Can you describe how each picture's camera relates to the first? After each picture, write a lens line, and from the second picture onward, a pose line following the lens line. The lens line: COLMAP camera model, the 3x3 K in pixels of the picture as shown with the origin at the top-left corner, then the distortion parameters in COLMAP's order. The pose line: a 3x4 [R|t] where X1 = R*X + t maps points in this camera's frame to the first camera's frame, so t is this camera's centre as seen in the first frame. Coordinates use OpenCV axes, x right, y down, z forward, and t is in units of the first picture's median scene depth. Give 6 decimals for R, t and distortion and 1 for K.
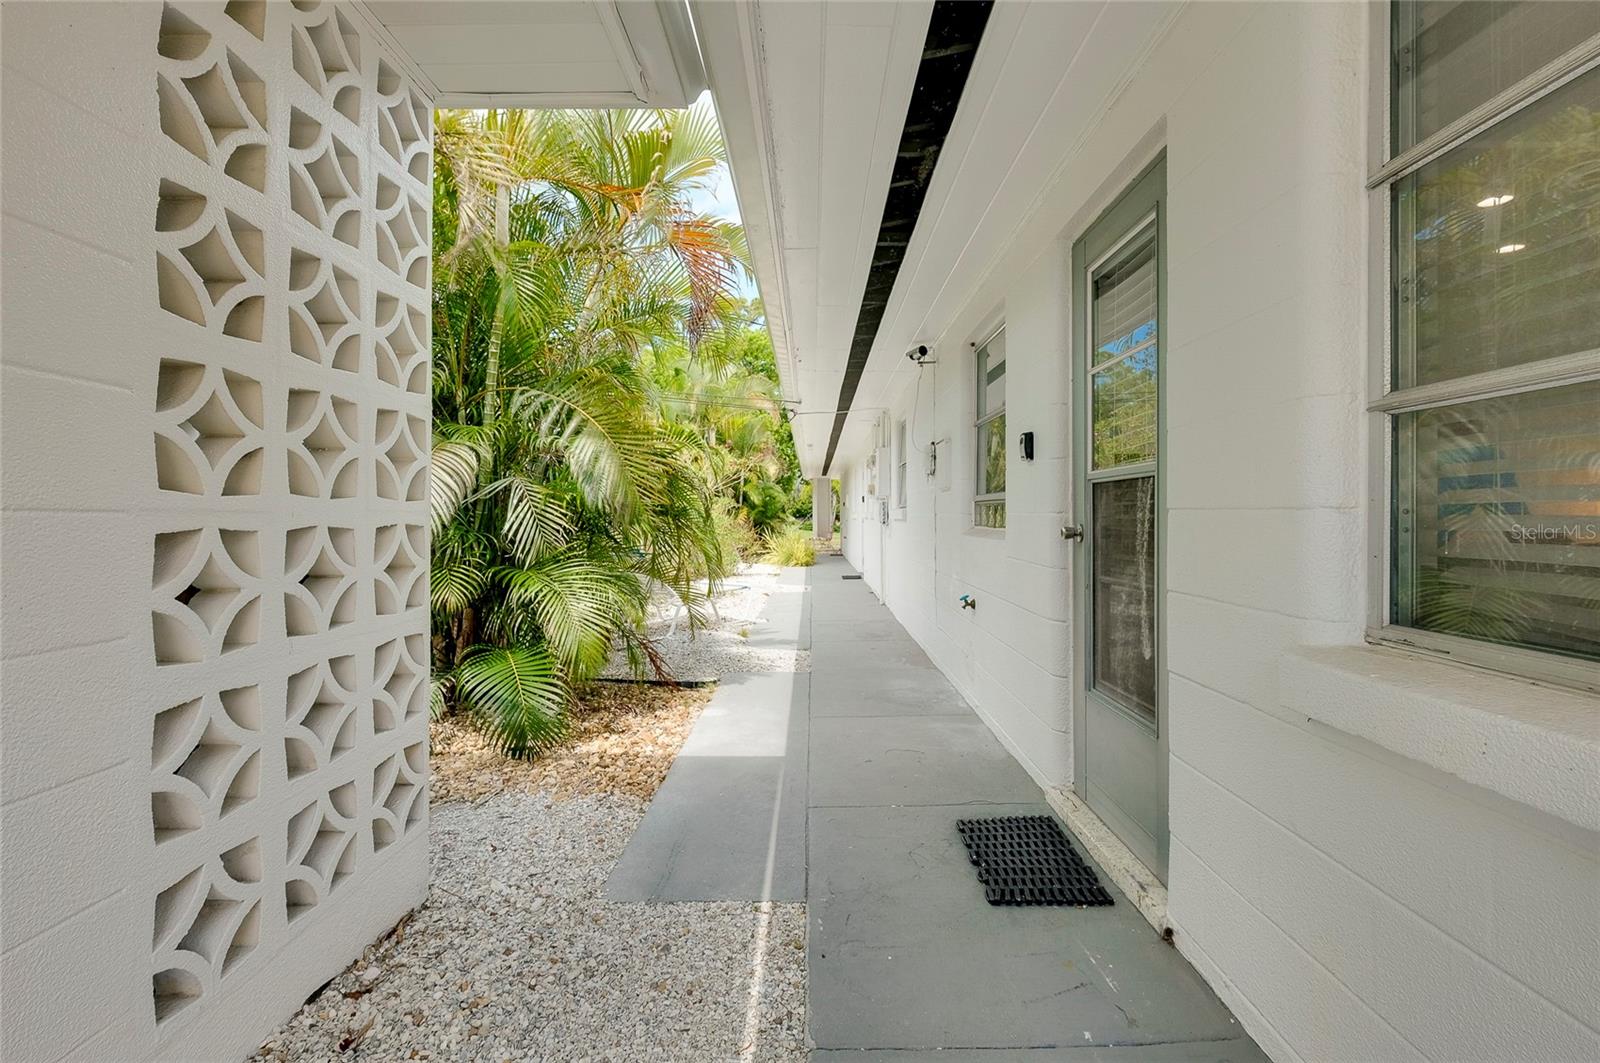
lens RADIAL K [[728.1, 0, 805.5], [0, 728.1, 517.9], [0, 0, 1]] dist [-0.002440, -0.000830]
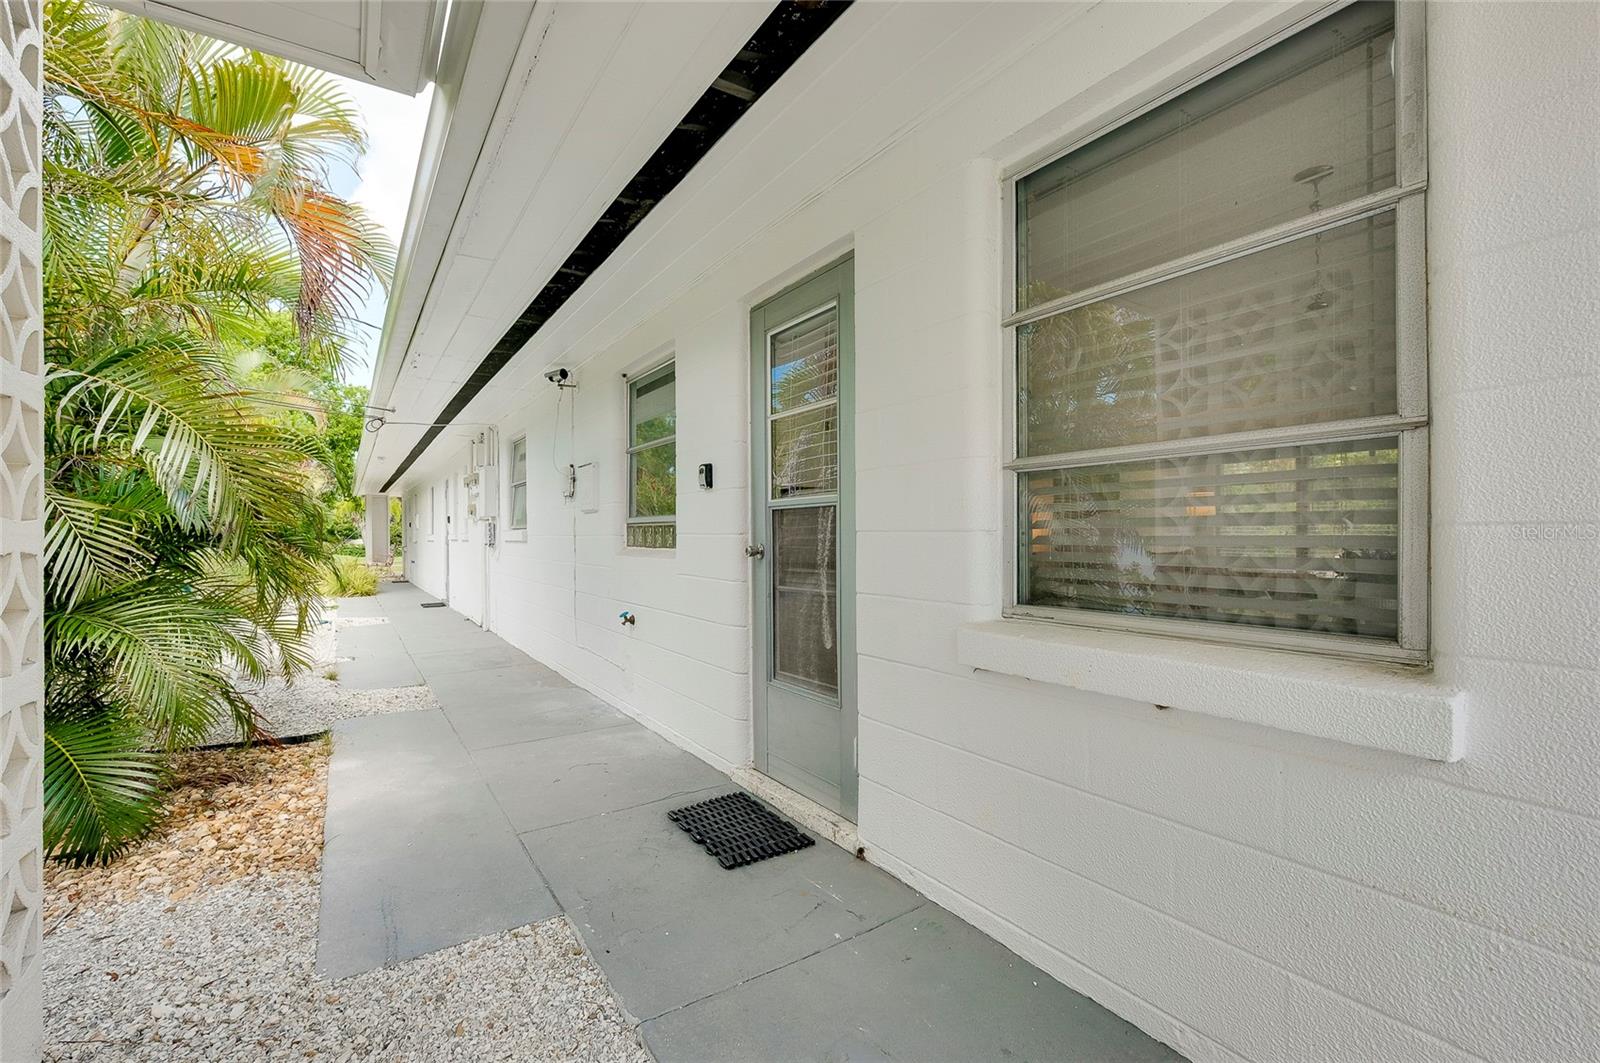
lens RADIAL K [[713.3, 0, 808.1], [0, 713.3, 538.2], [0, 0, 1]] dist [0.000526, -0.000539]
pose [[0.834339, -0.004967, 0.551229, -0.210813], [0.005512, 0.999985, 0.000667, -0.000931], [-0.551224, 0.002482, 0.834353, -0.023752]]
